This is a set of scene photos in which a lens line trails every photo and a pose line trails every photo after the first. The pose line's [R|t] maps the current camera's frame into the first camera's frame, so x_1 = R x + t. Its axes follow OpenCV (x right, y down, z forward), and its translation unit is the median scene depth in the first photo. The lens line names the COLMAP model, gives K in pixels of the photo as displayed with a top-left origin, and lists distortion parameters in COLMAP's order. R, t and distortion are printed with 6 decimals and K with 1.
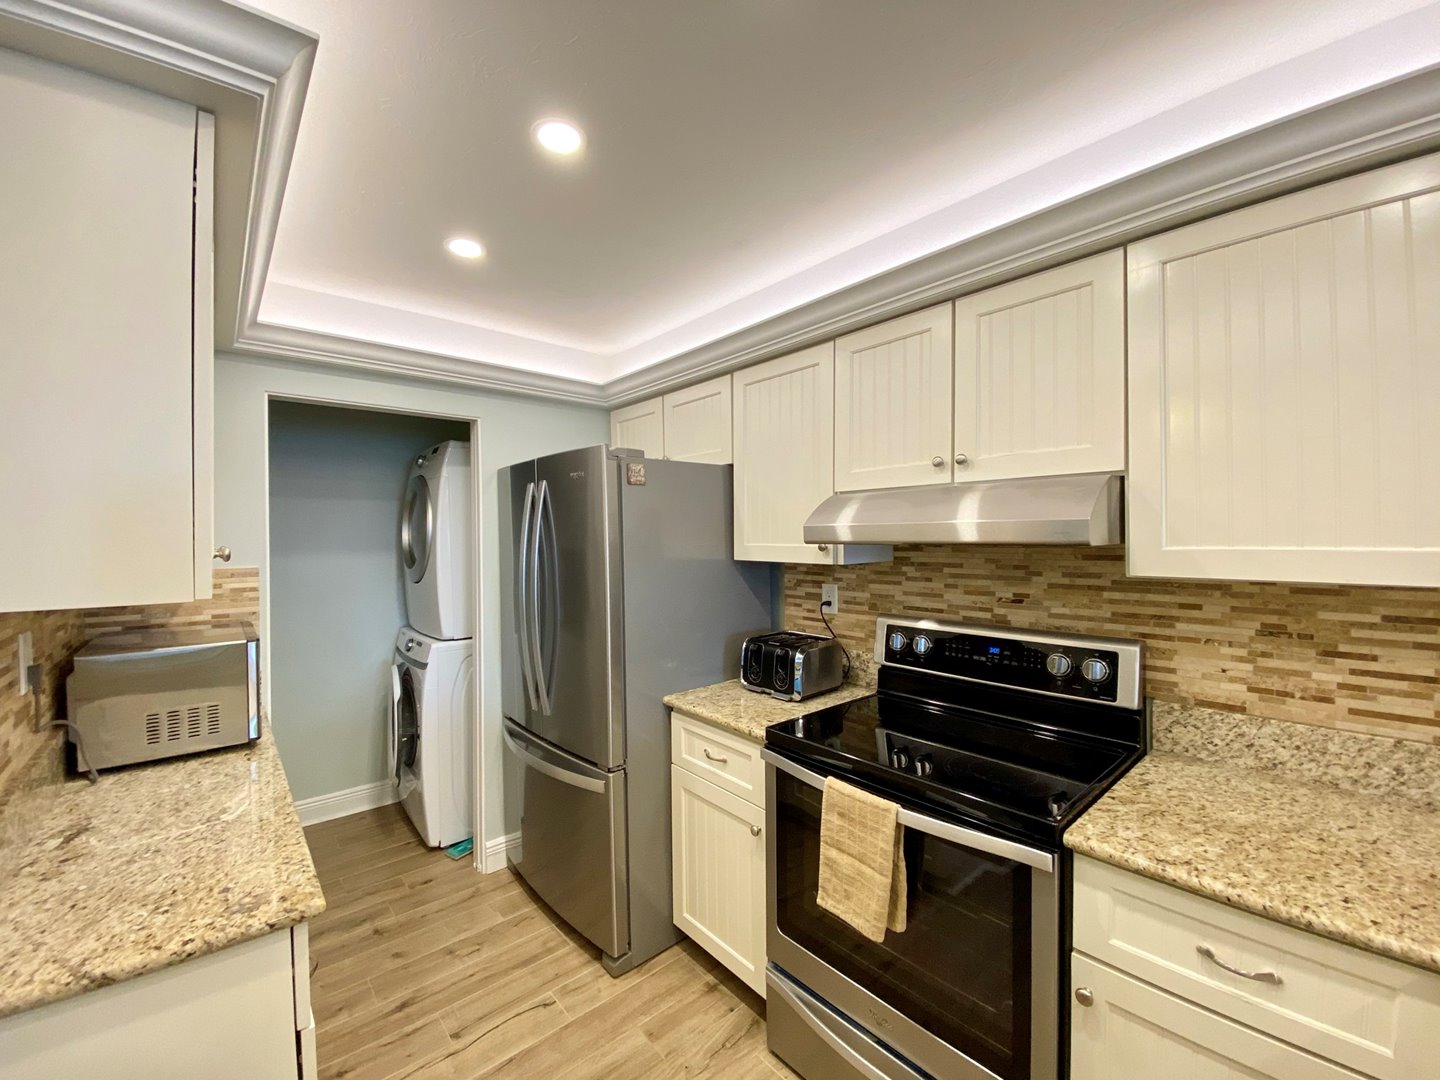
lens RADIAL K [[577.1, 0, 716.1], [0, 577.1, 540.2], [0, 0, 1]] dist [0.021462, -0.021626]
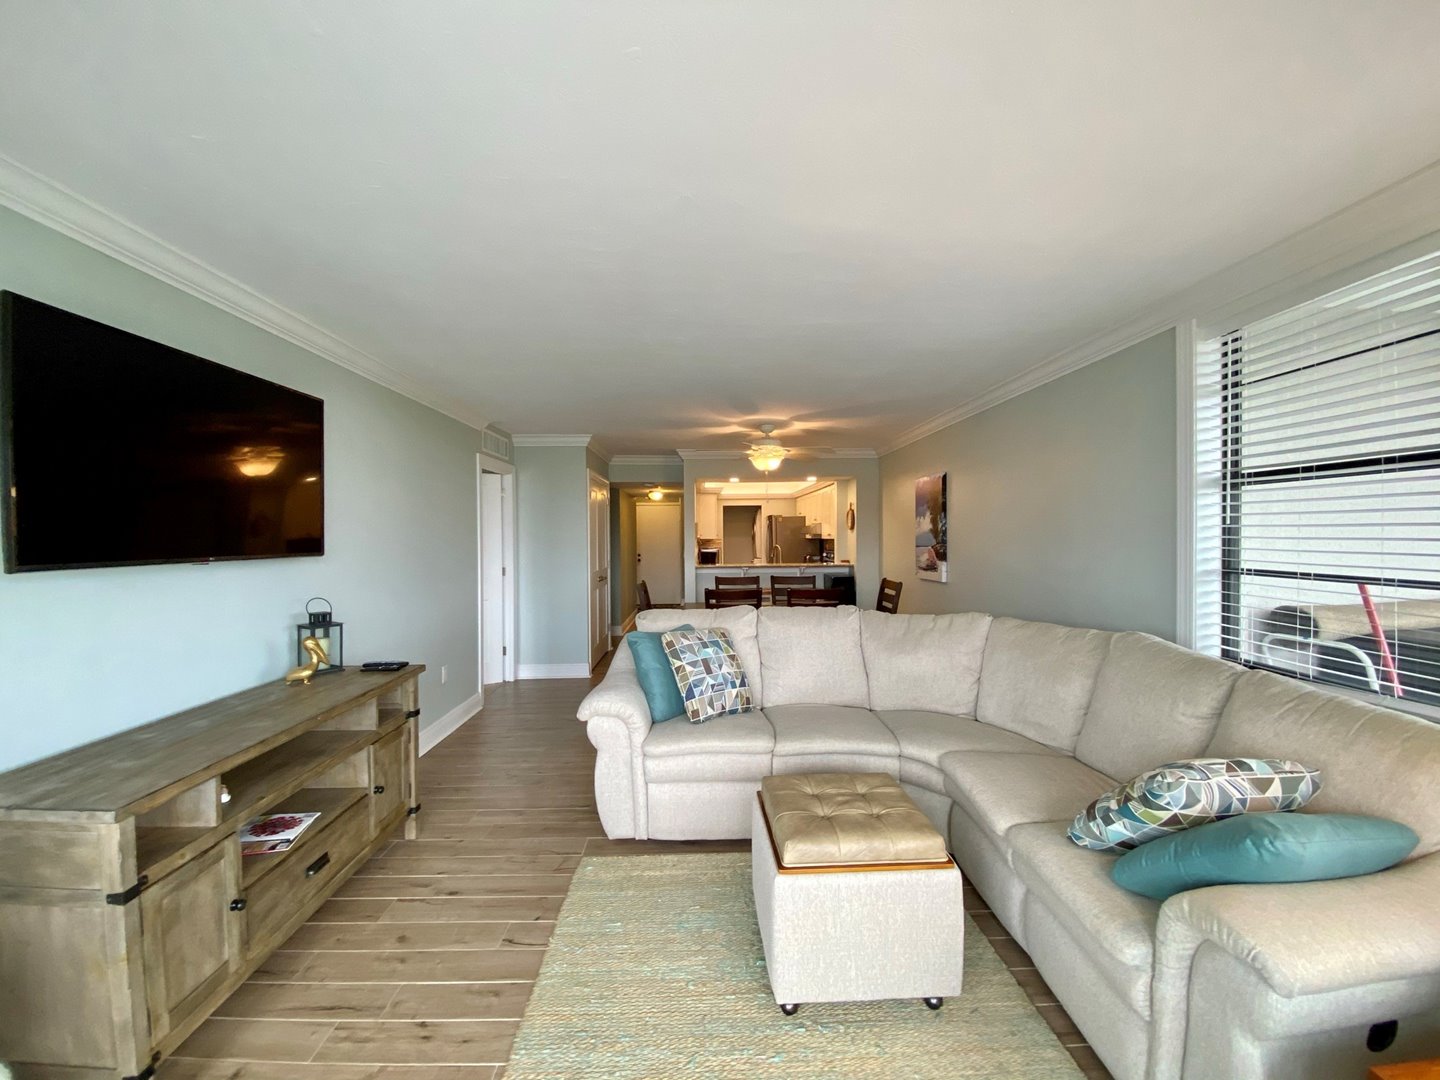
lens RADIAL K [[577.1, 0, 716.1], [0, 577.1, 540.2], [0, 0, 1]] dist [0.021462, -0.021626]
pose [[0.772262, 0.007197, -0.635263, 3.340605], [-0.004492, 0.999973, 0.005868, 0.038299], [0.635288, -0.001678, 0.772273, -4.104119]]
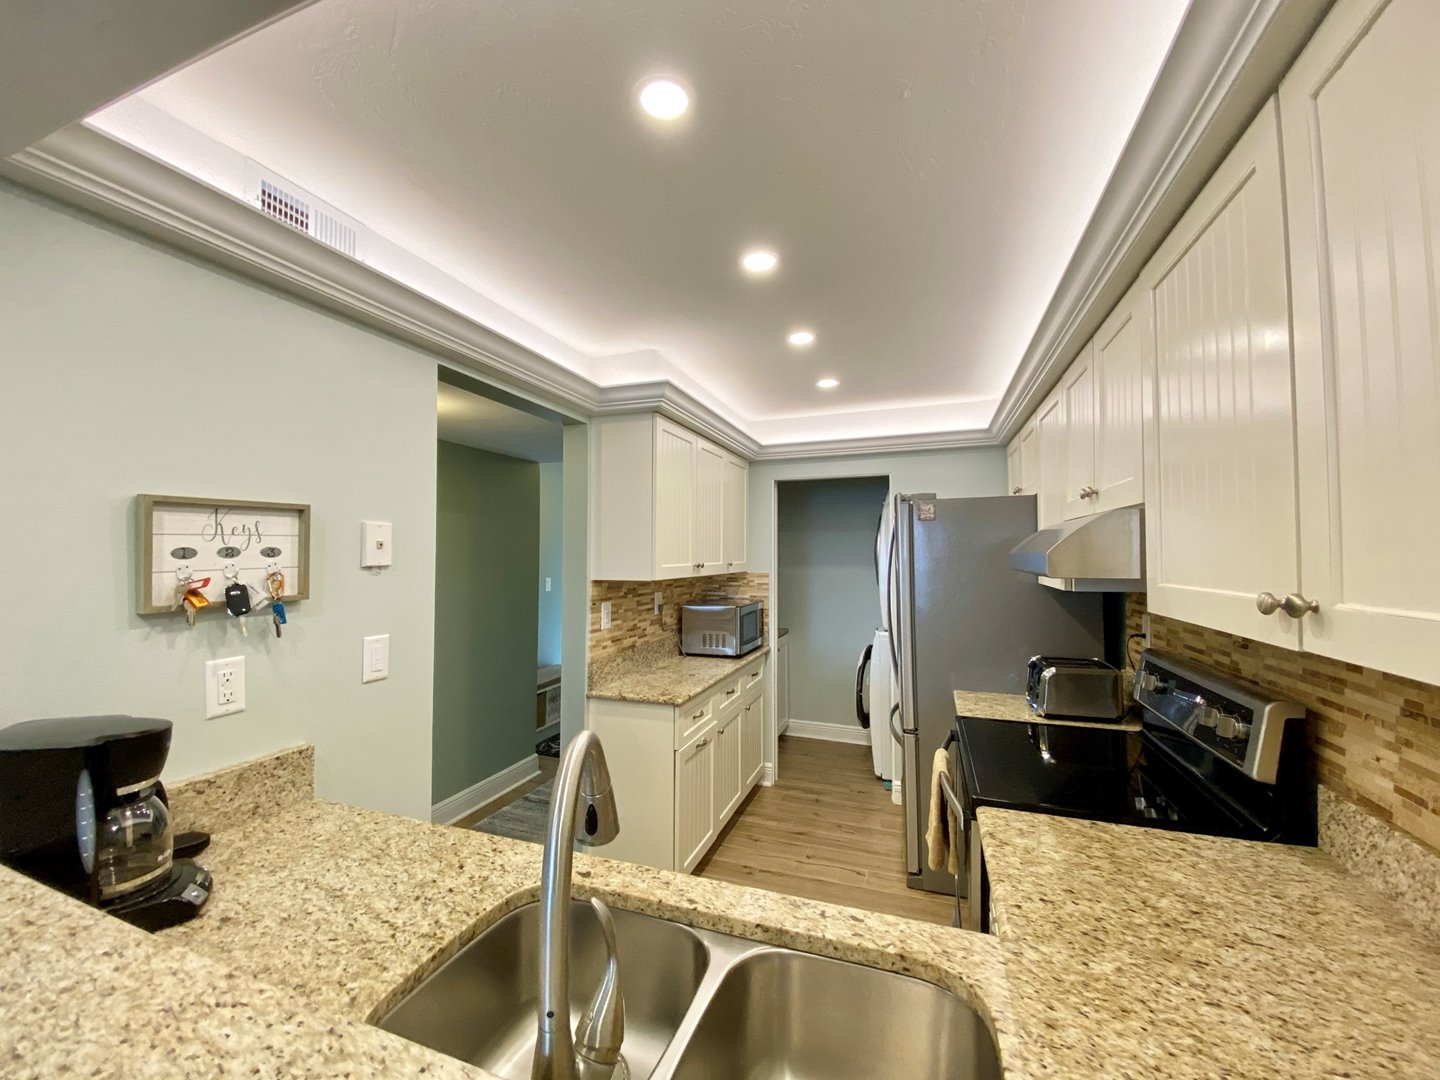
lens RADIAL K [[577.1, 0, 716.1], [0, 577.1, 540.2], [0, 0, 1]] dist [0.021462, -0.021626]
pose [[0.490427, -0.010397, -0.871420, 1.033351], [-0.011671, 0.999761, -0.018496, -0.027245], [0.871404, 0.019241, 0.490188, -0.083318]]
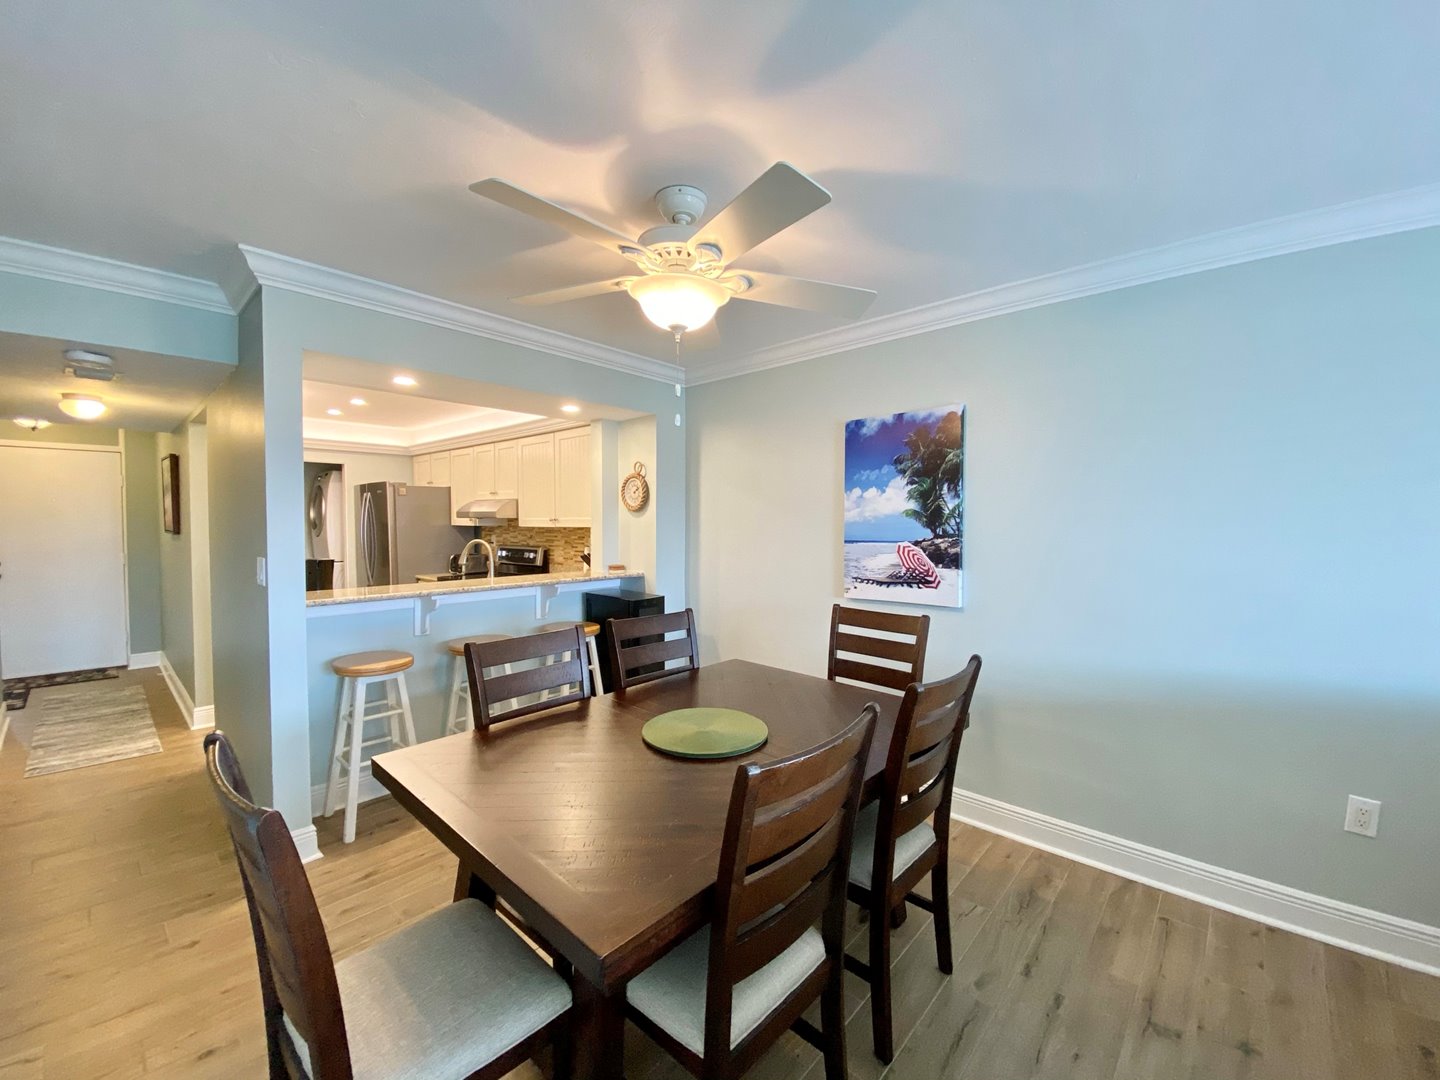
lens RADIAL K [[577.1, 0, 716.1], [0, 577.1, 540.2], [0, 0, 1]] dist [0.021462, -0.021626]
pose [[0.993233, 0.011187, 0.115599, 1.336952], [-0.013528, 0.999719, 0.019486, 0.055293], [-0.115348, -0.020918, 0.993105, -2.481881]]
